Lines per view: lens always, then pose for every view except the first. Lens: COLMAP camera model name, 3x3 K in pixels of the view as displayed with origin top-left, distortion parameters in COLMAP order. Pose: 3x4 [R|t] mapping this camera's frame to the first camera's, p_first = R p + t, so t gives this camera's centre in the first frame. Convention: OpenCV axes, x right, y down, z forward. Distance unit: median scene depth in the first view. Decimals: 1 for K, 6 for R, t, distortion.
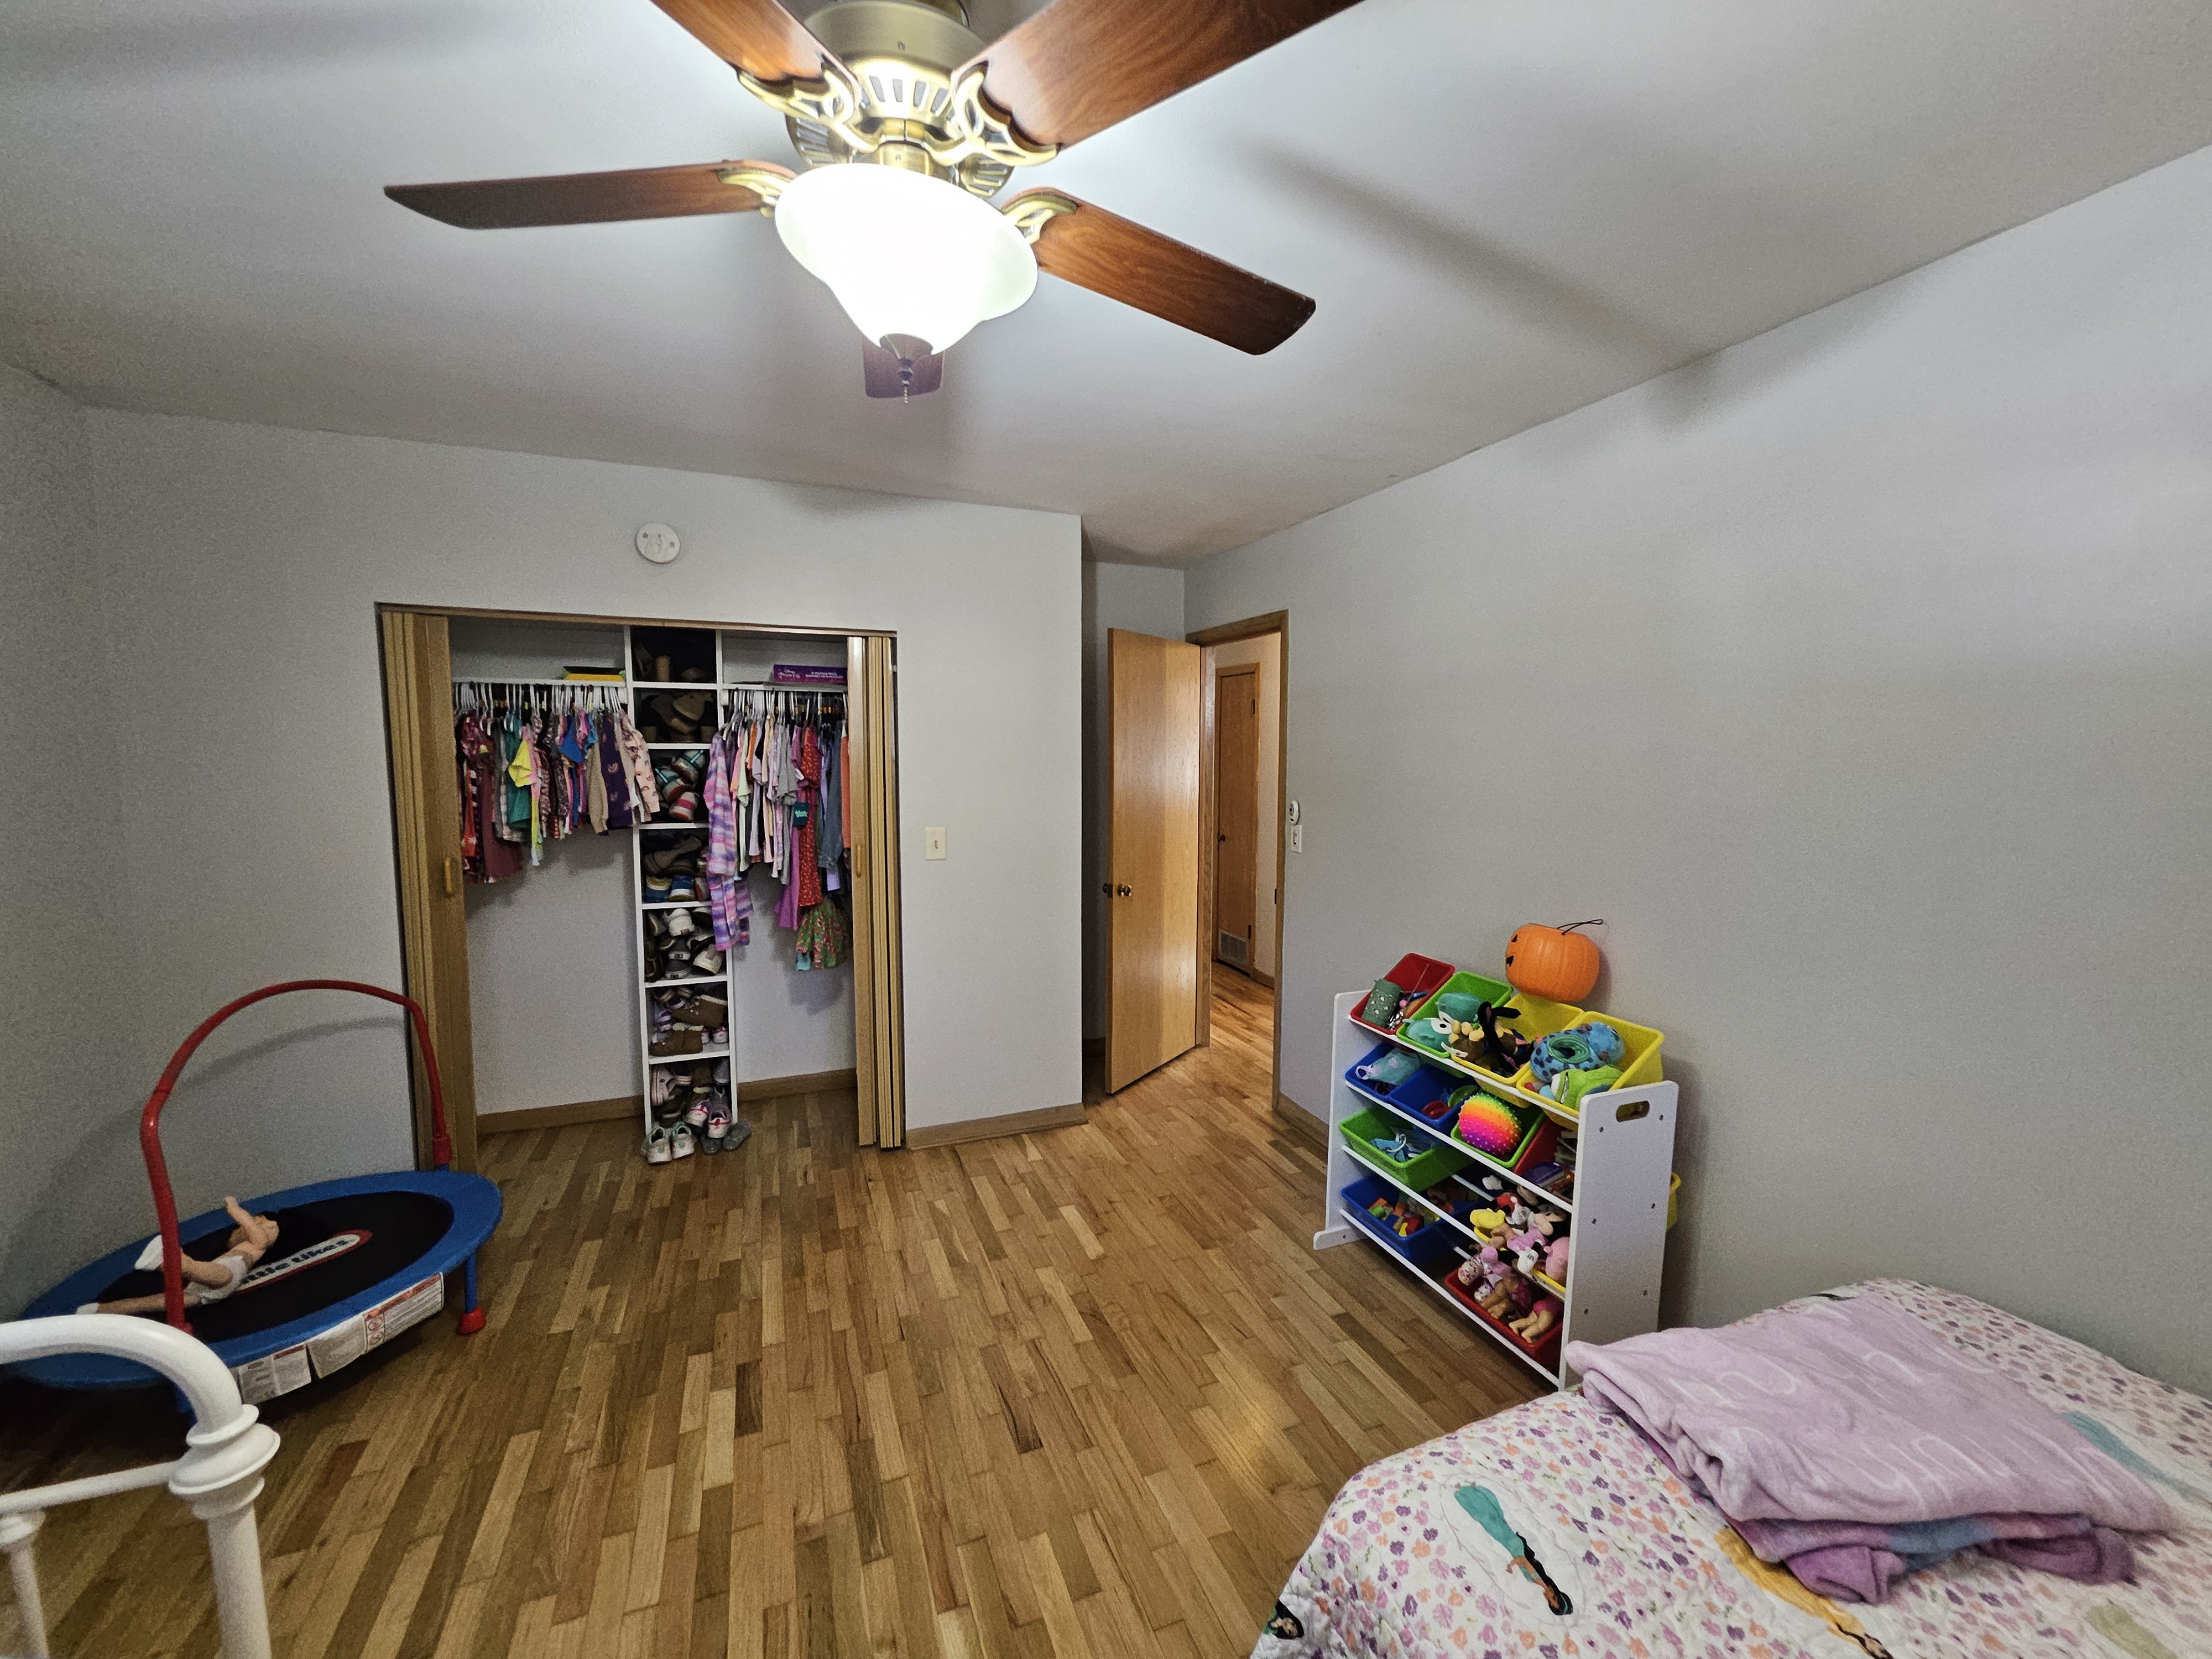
lens RADIAL K [[864.5, 0, 1104.7], [0, 864.5, 828.6], [0, 0, 1]] dist [0.001492, -0.001911]
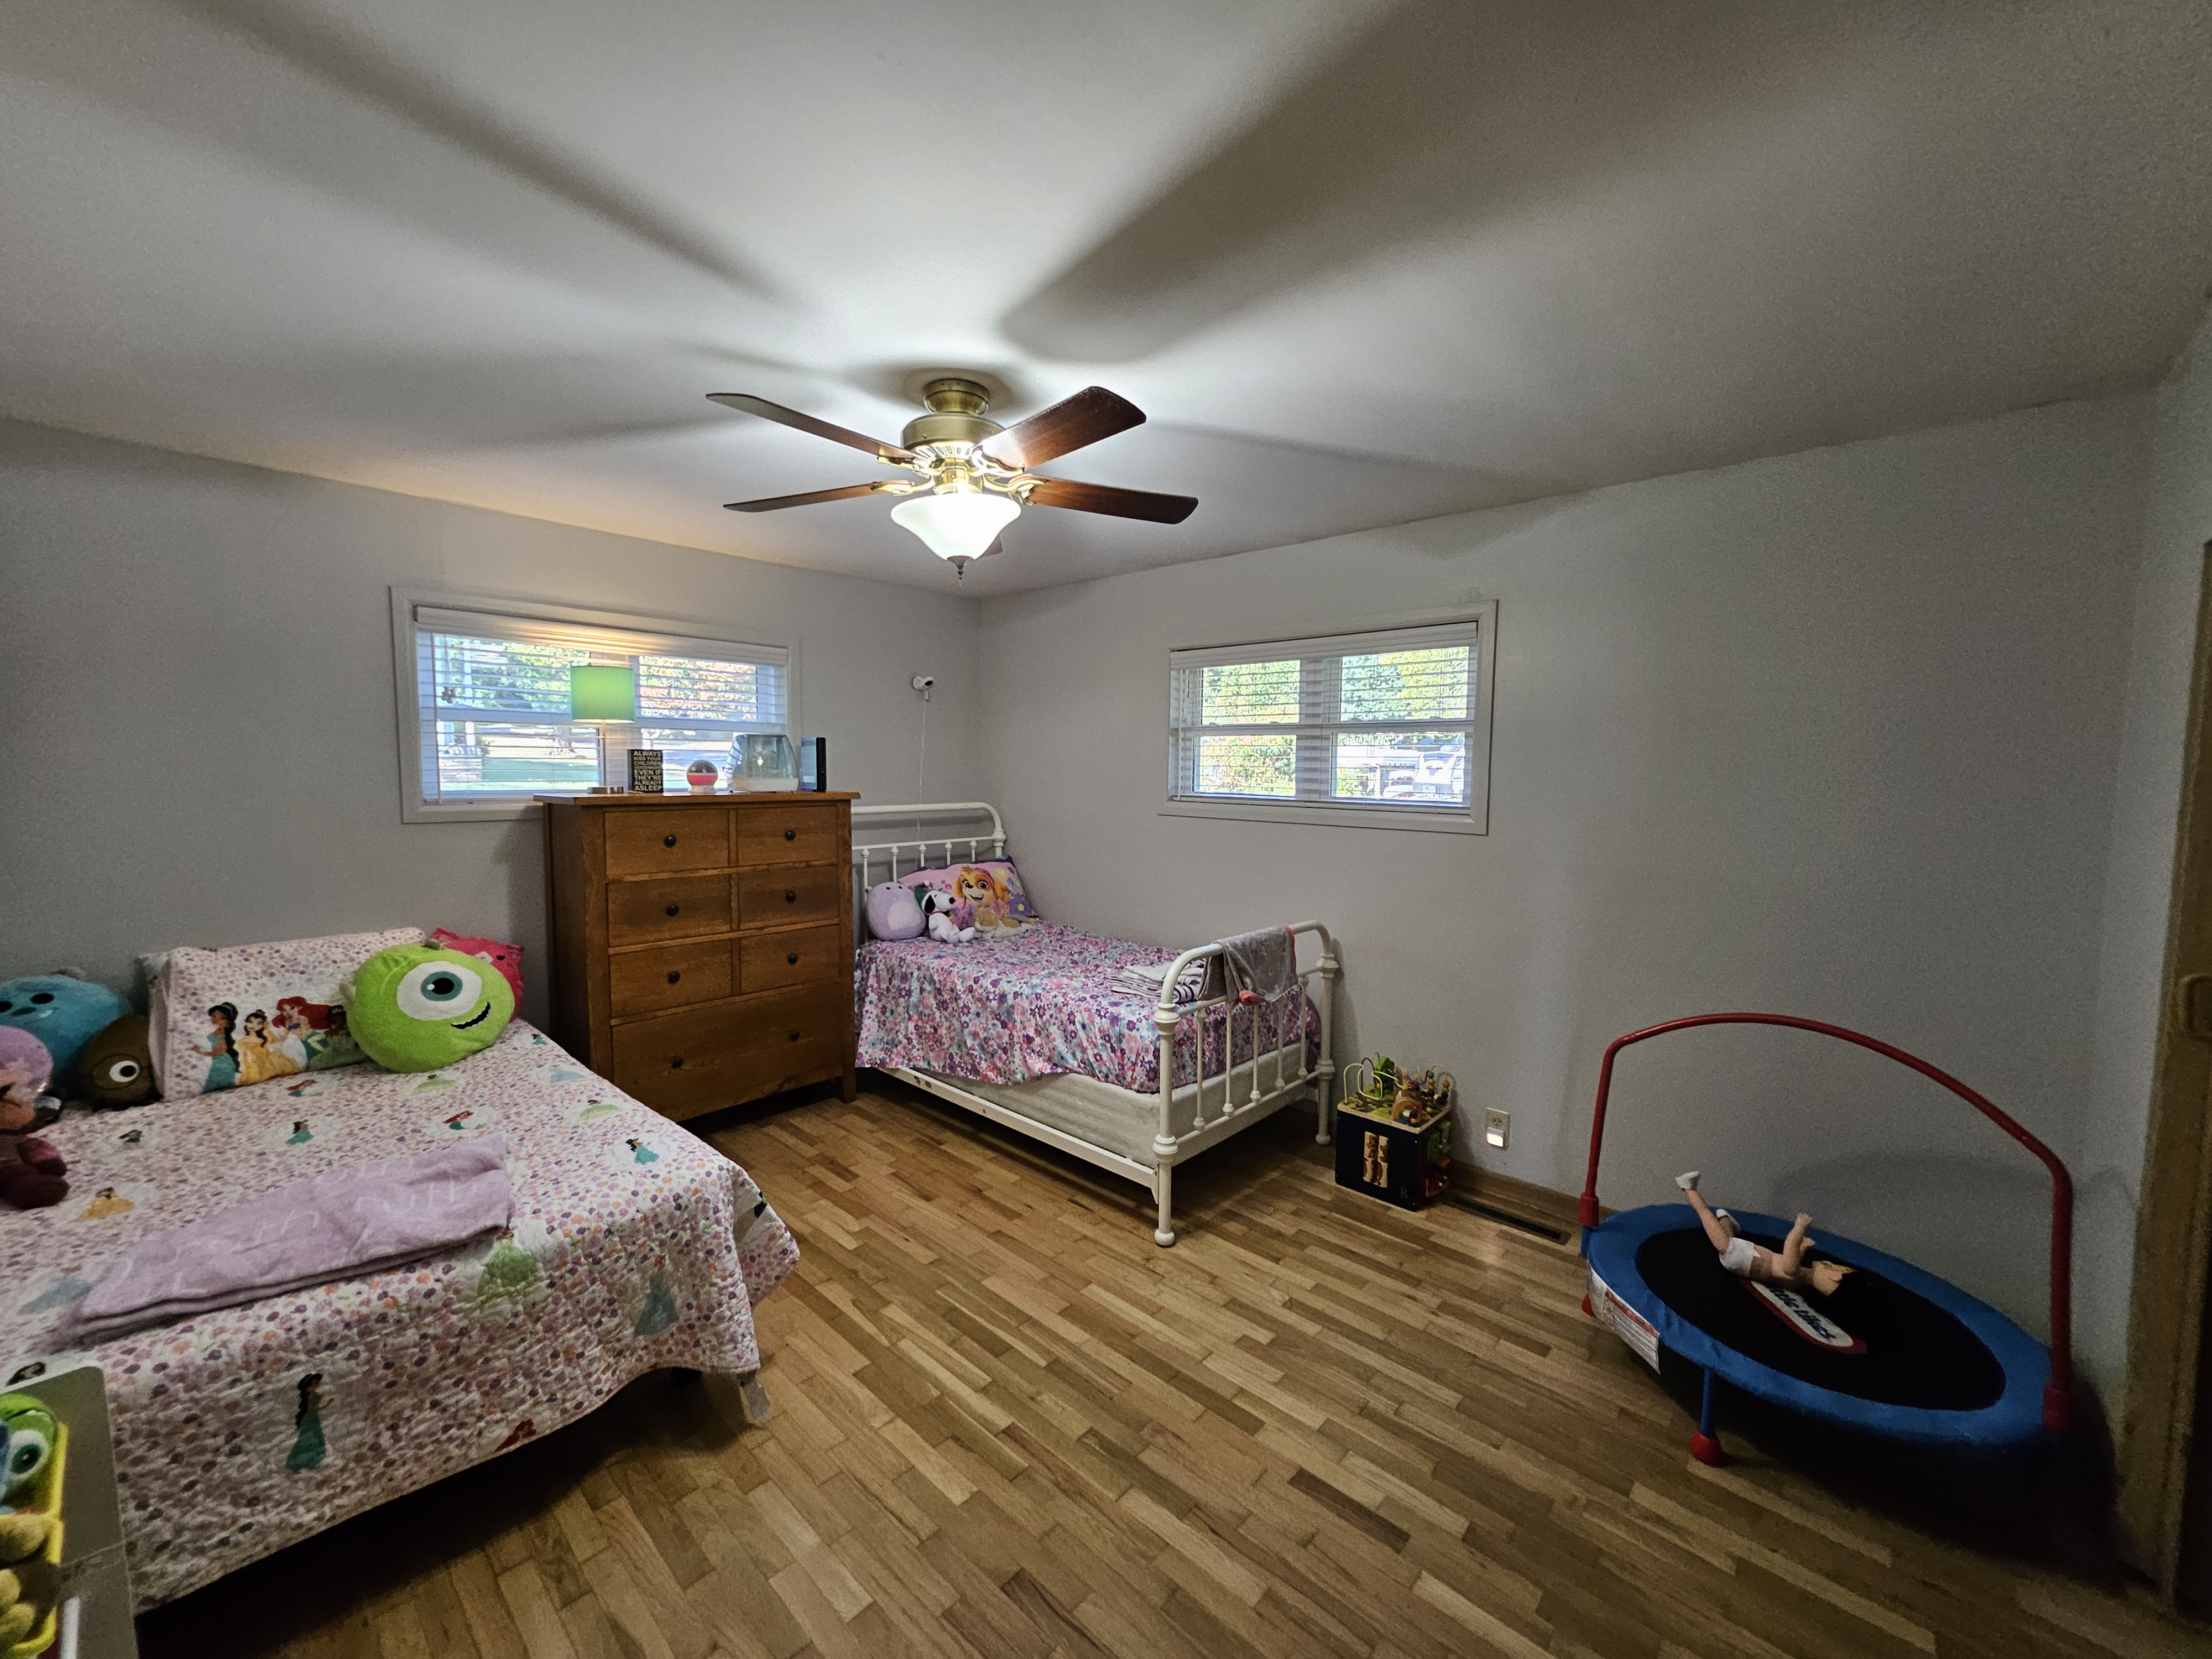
lens RADIAL K [[864.5, 0, 1099.3], [0, 864.5, 834.1], [0, 0, 1]] dist [0.001492, -0.001911]
pose [[-0.907214, 0.022717, -0.420056, 0.179063], [-0.051218, 0.985147, 0.163895, -0.156874], [0.417540, 0.170202, -0.892576, 1.665831]]
